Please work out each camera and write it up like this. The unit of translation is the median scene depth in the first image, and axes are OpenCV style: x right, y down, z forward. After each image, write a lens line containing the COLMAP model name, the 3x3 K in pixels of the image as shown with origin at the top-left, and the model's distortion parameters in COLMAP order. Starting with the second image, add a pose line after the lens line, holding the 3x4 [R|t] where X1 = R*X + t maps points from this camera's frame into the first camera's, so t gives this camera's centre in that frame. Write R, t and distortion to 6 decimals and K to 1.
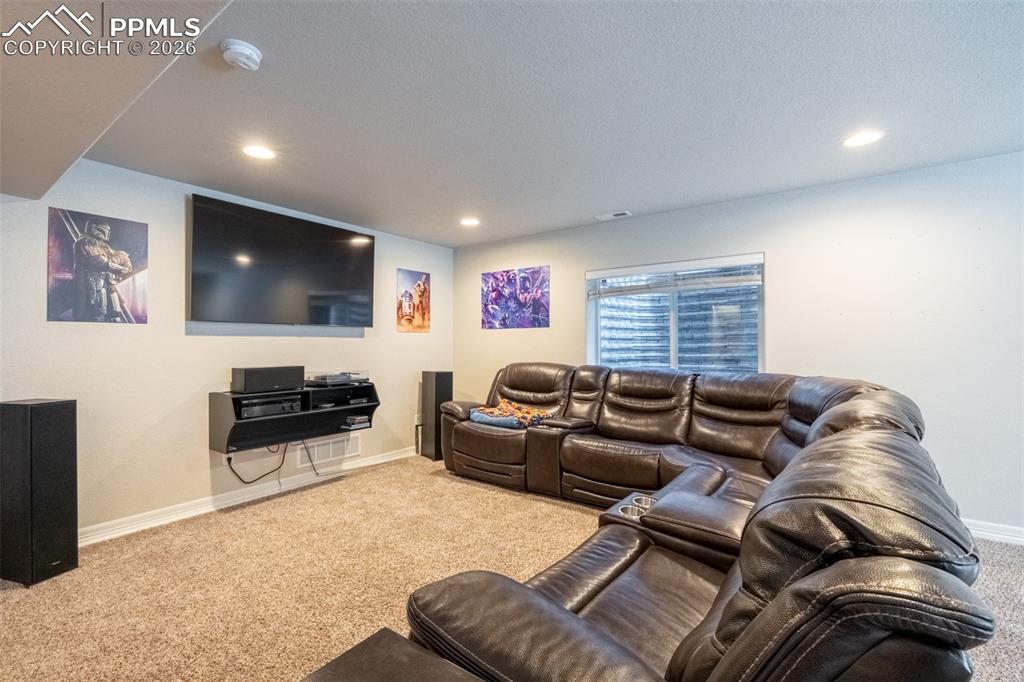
lens RADIAL K [[454.9, 0, 503.4], [0, 454.9, 341.2], [0, 0, 1]] dist [-0.004699, 0.000271]
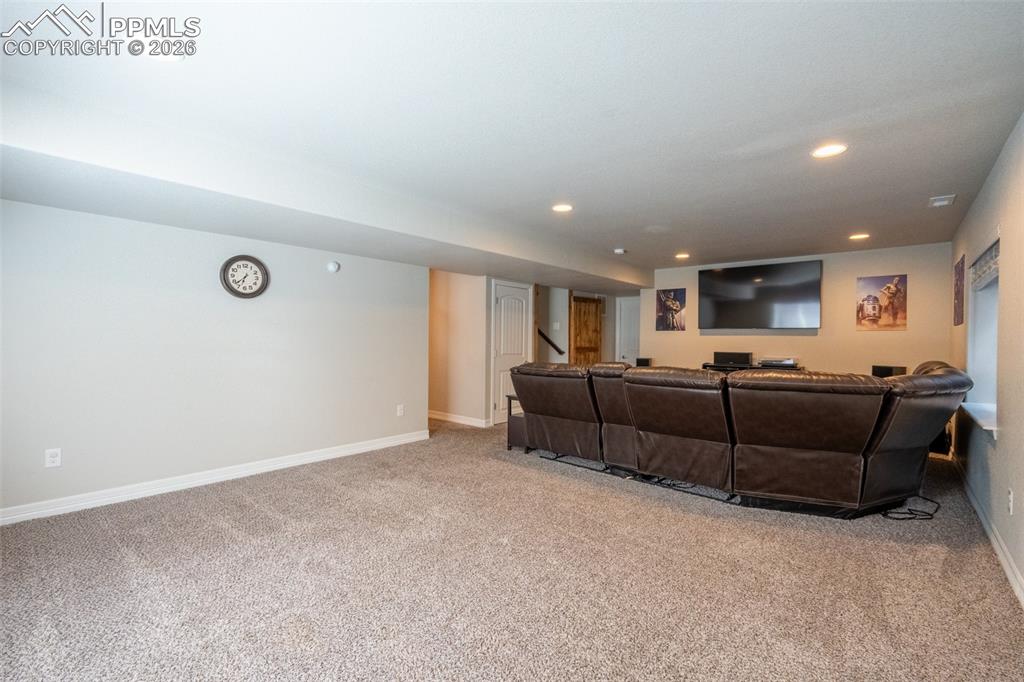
lens RADIAL K [[454.9, 0, 506.4], [0, 454.9, 339.3], [0, 0, 1]] dist [-0.004699, 0.000271]
pose [[-0.092250, 0.003247, -0.995731, 1.067161], [-0.002429, 0.999991, 0.003486, -0.000108], [0.995733, 0.002740, -0.092241, 0.191221]]
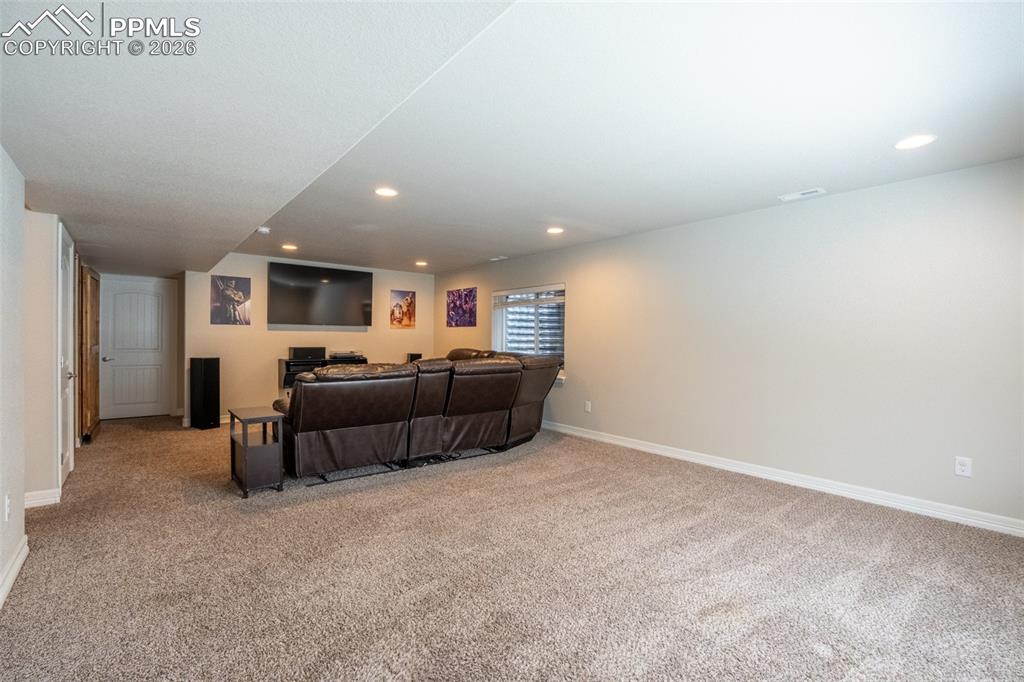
lens RADIAL K [[454.9, 0, 504.3], [0, 454.9, 340.8], [0, 0, 1]] dist [-0.004699, 0.000271]
pose [[0.967790, 0.013442, -0.251401, 0.590266], [-0.010092, 0.999842, 0.014609, -0.004977], [0.251557, -0.011602, 0.967773, -0.498835]]
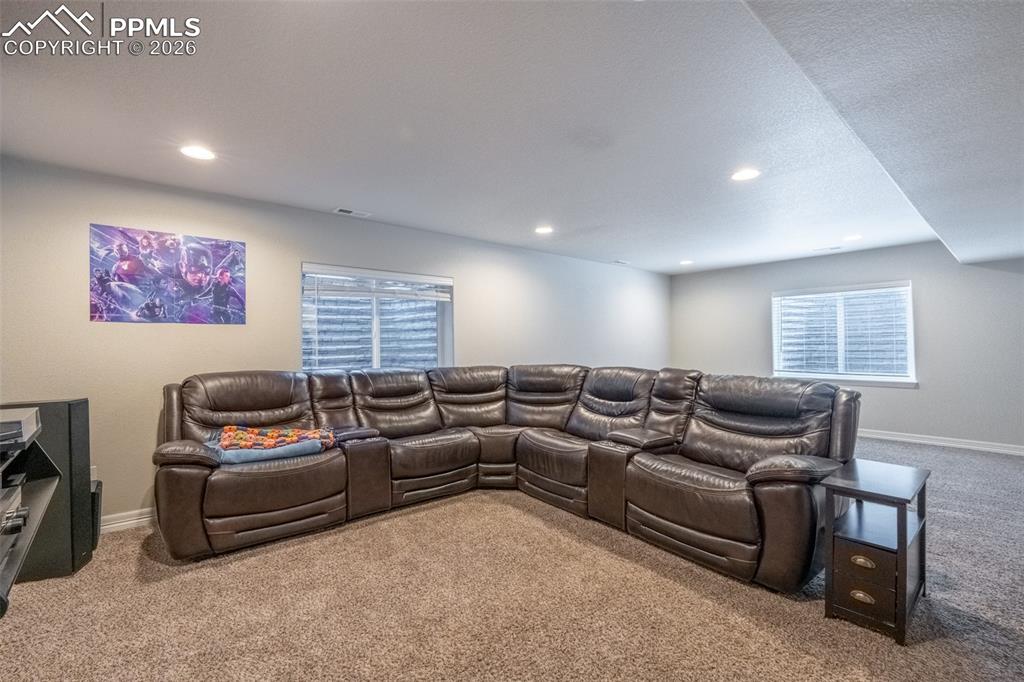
lens RADIAL K [[454.9, 0, 511.9], [0, 454.9, 340.8], [0, 0, 1]] dist [-0.004699, 0.000271]
pose [[0.220739, 0.009160, 0.975290, -0.536824], [-0.000760, 0.999957, -0.009220, 0.003250], [-0.975333, 0.001293, 0.220737, 0.399646]]
